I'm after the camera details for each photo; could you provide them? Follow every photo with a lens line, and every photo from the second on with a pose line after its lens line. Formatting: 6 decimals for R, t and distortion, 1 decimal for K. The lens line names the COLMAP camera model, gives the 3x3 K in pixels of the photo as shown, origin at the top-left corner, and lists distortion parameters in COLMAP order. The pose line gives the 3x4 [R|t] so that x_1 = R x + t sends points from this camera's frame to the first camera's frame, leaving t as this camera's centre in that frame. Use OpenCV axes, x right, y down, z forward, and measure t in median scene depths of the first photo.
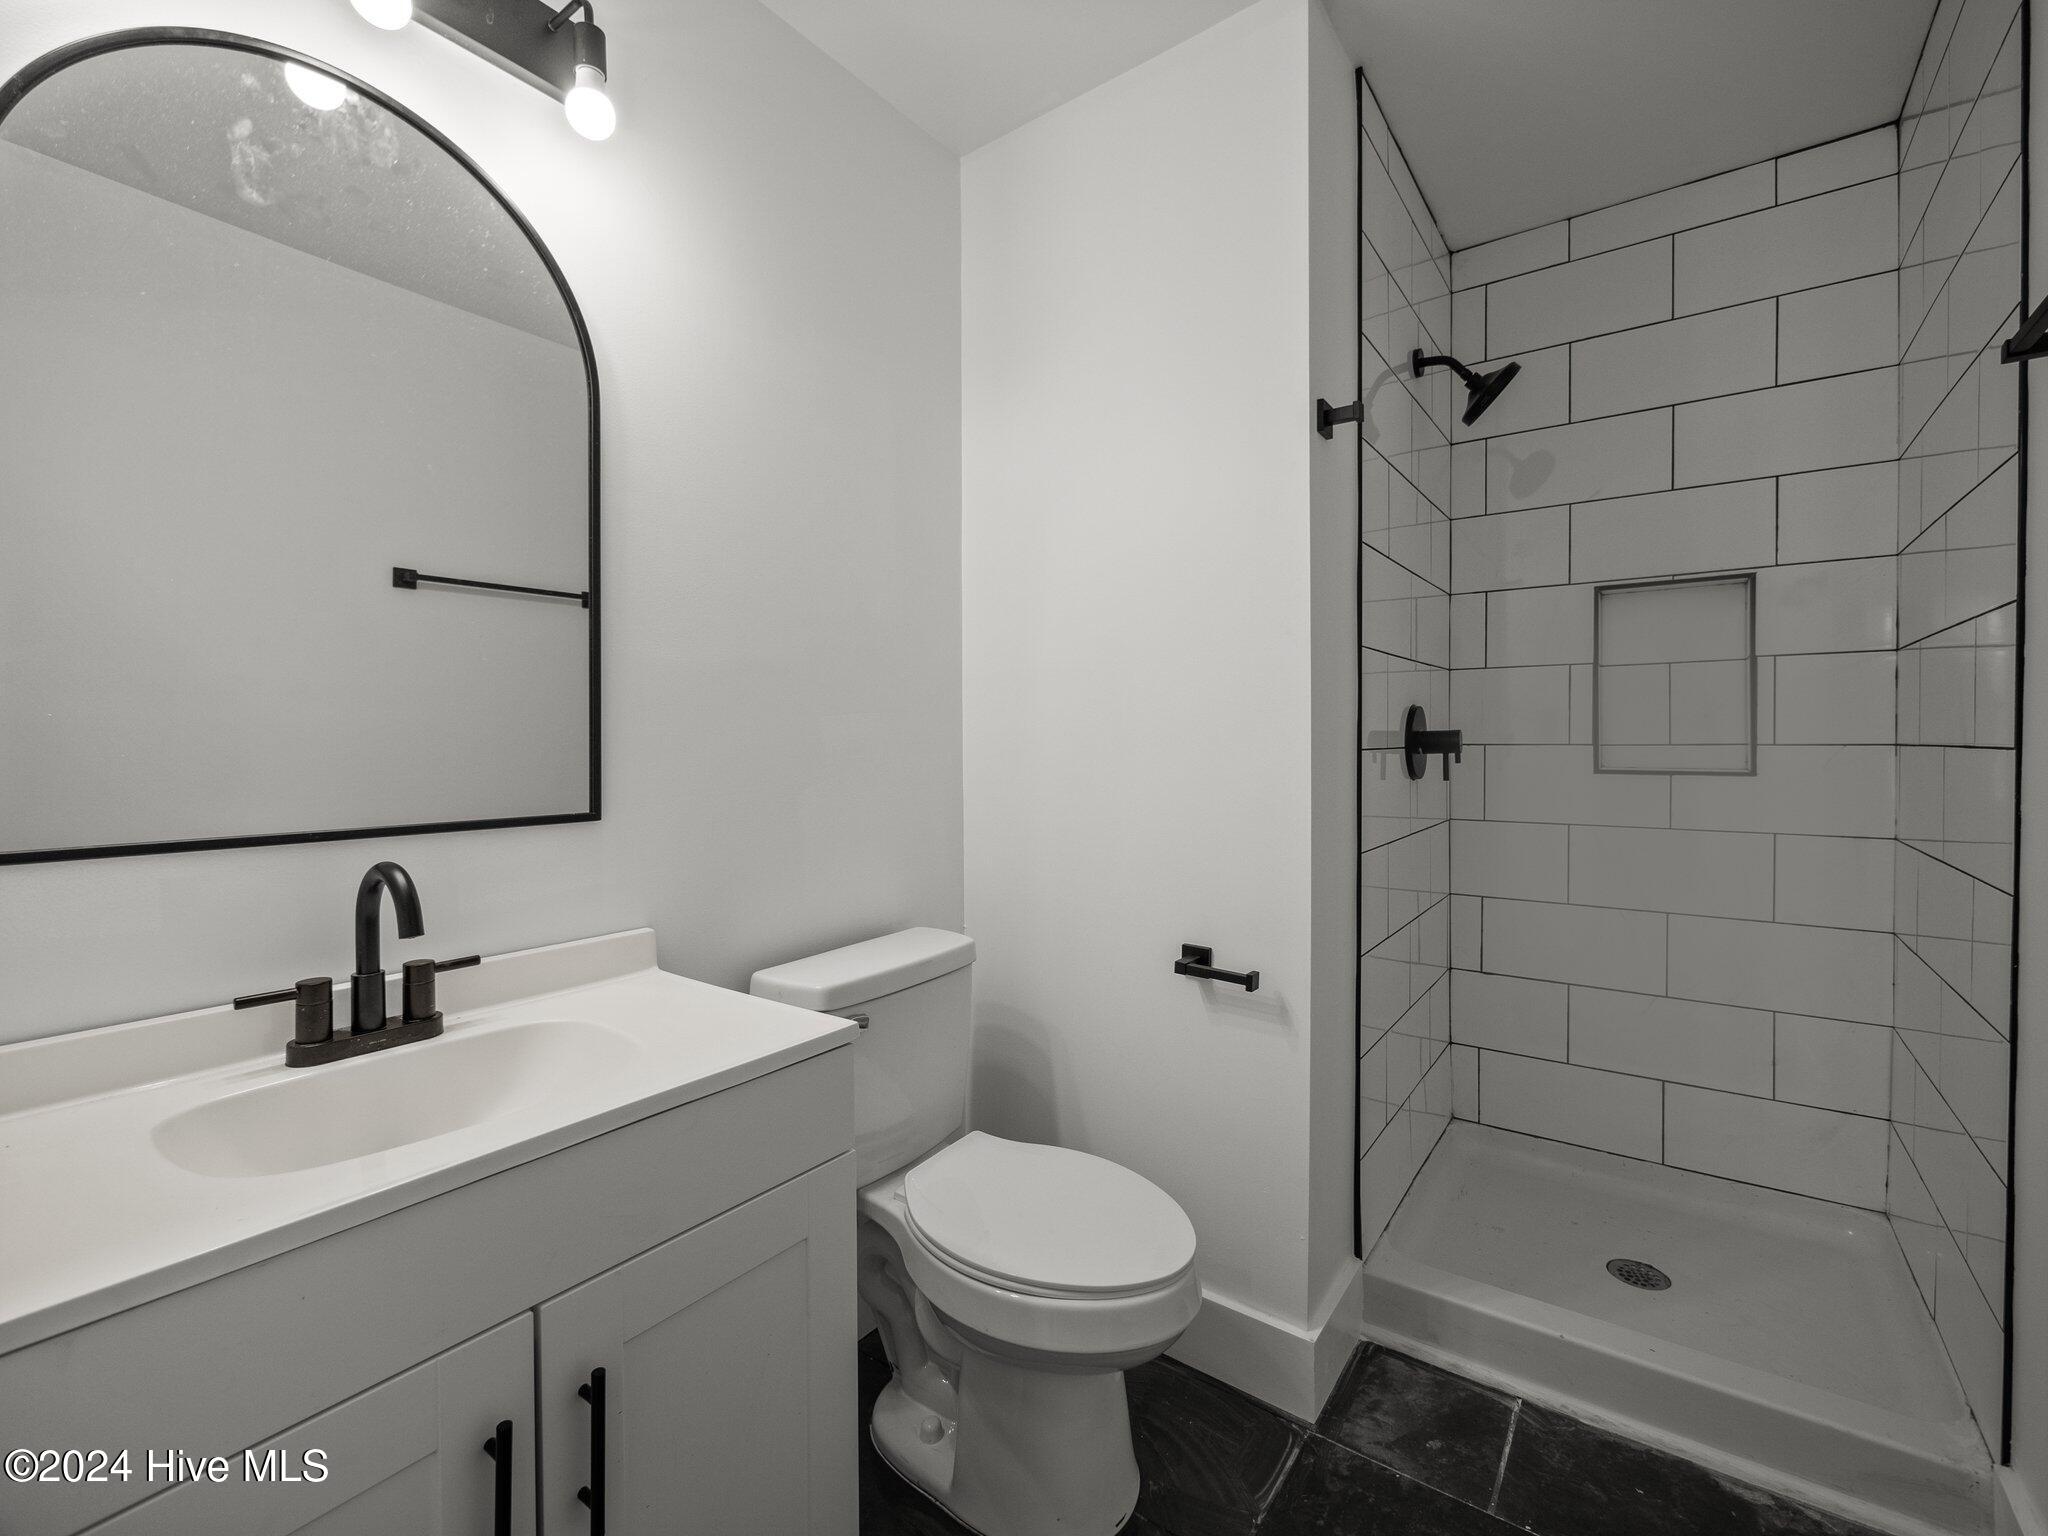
lens RADIAL K [[910.4, 0, 1024.0], [0, 910.4, 768.0], [0, 0, 1]] dist [0.014741, -0.000282]
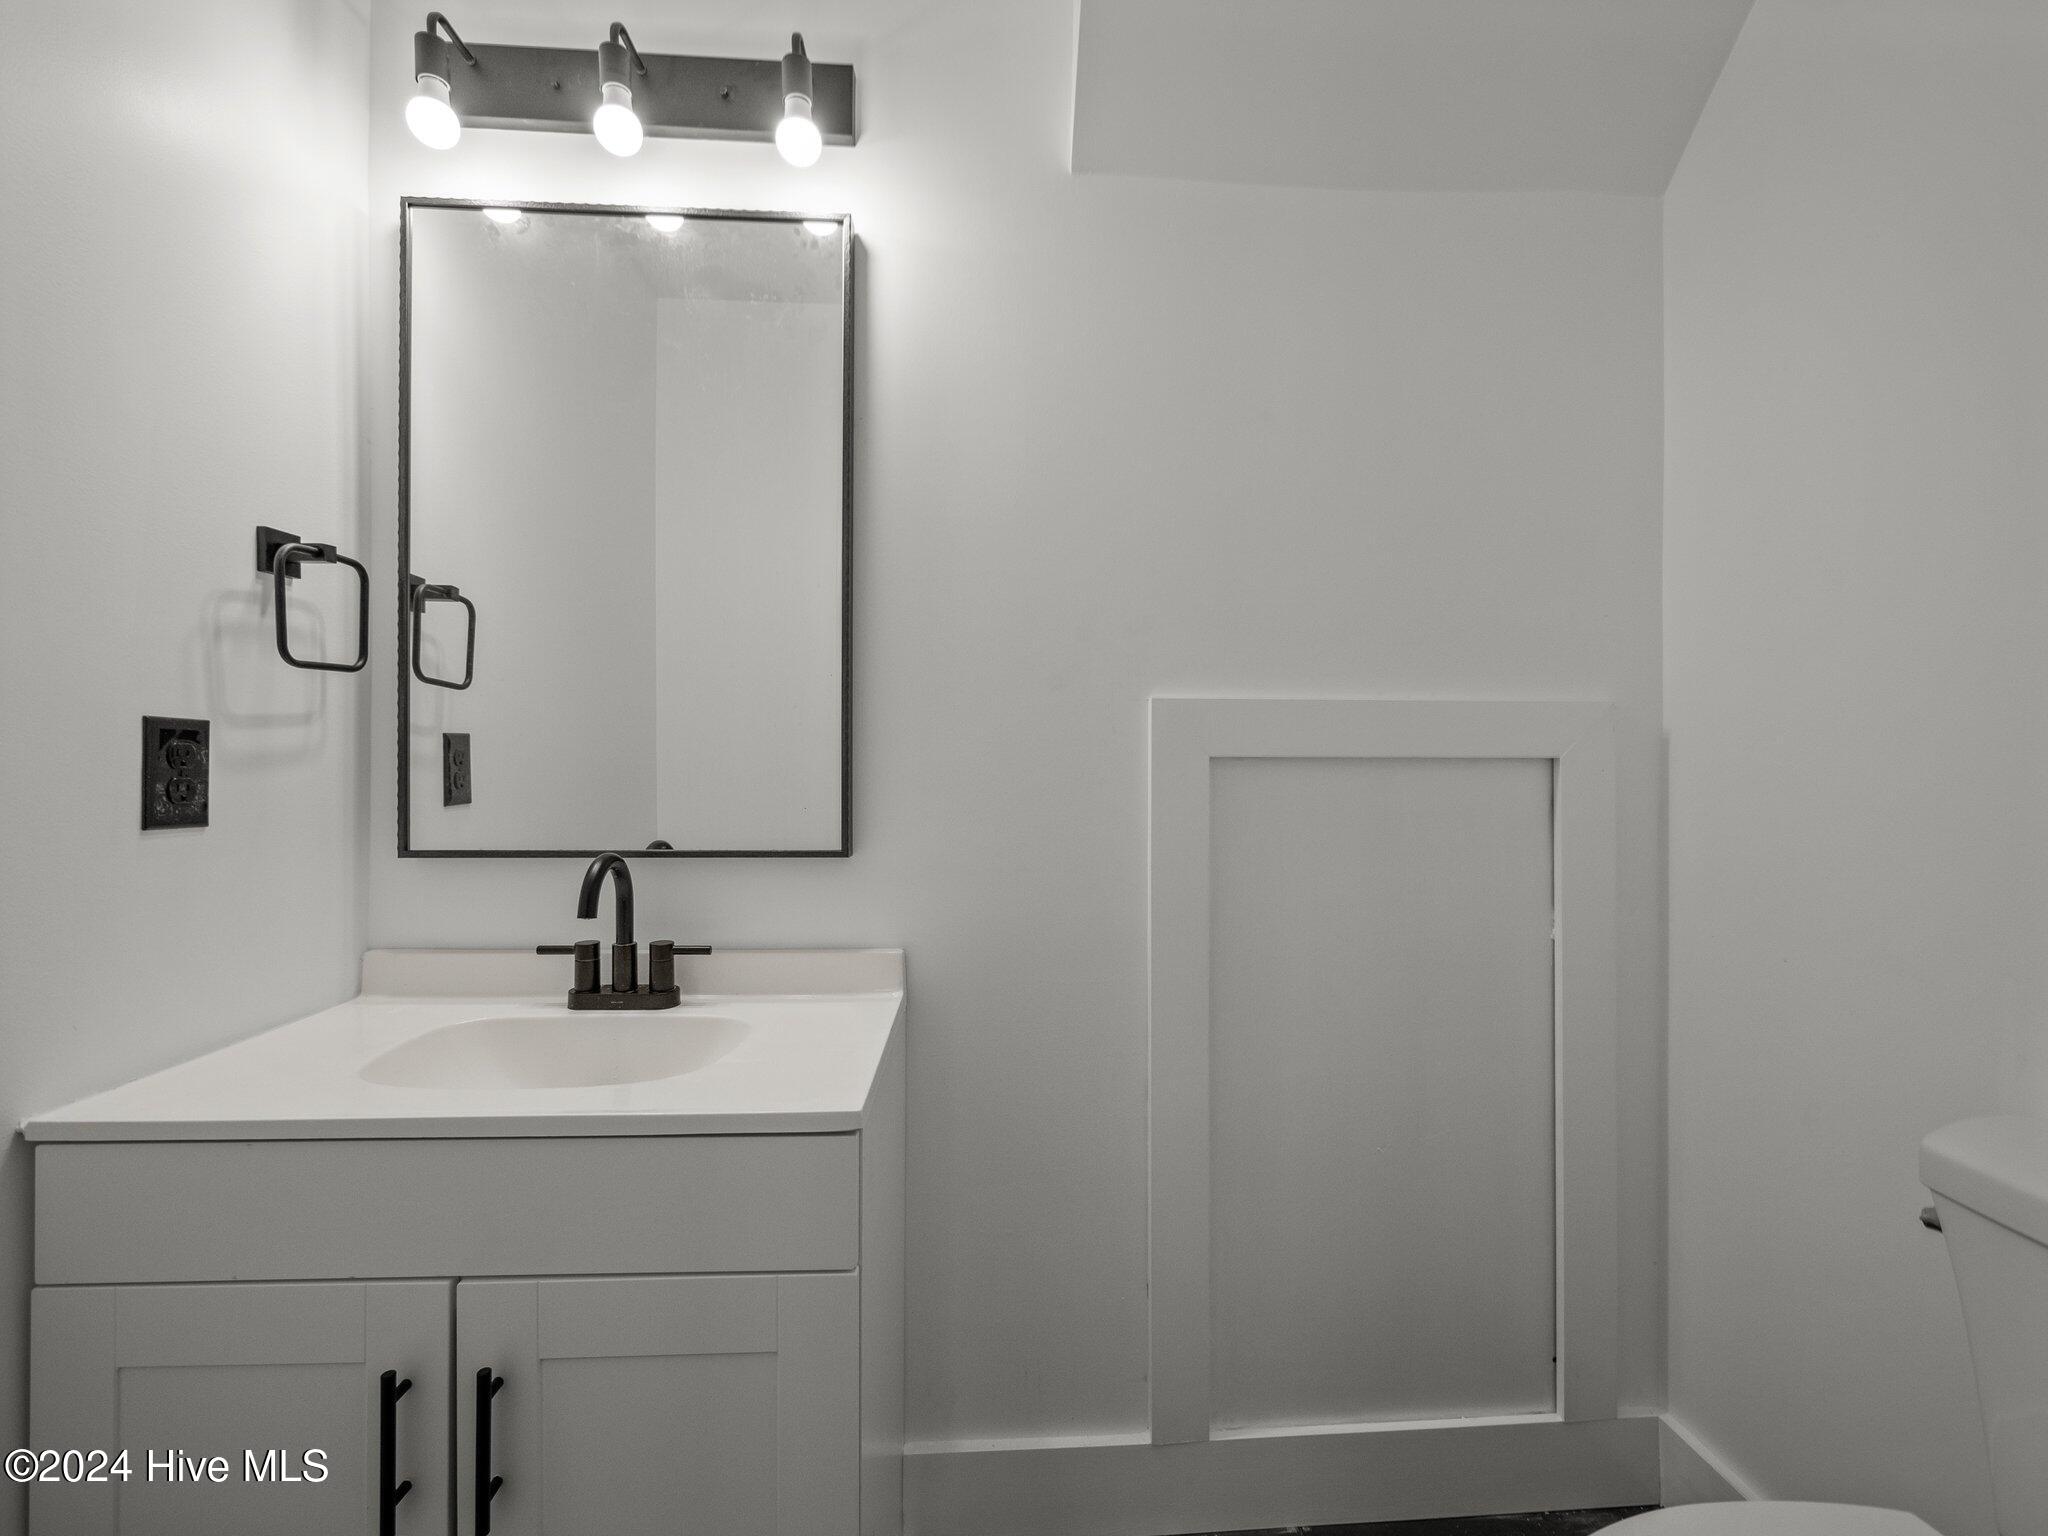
lens RADIAL K [[910.4, 0, 1024.0], [0, 910.4, 768.0], [0, 0, 1]] dist [0.014741, -0.000282]
pose [[0.636776, -0.001740, -0.771047, 0.536558], [-0.021800, 0.999557, -0.020259, 0.008045], [0.770740, 0.029709, 0.636456, 0.642181]]
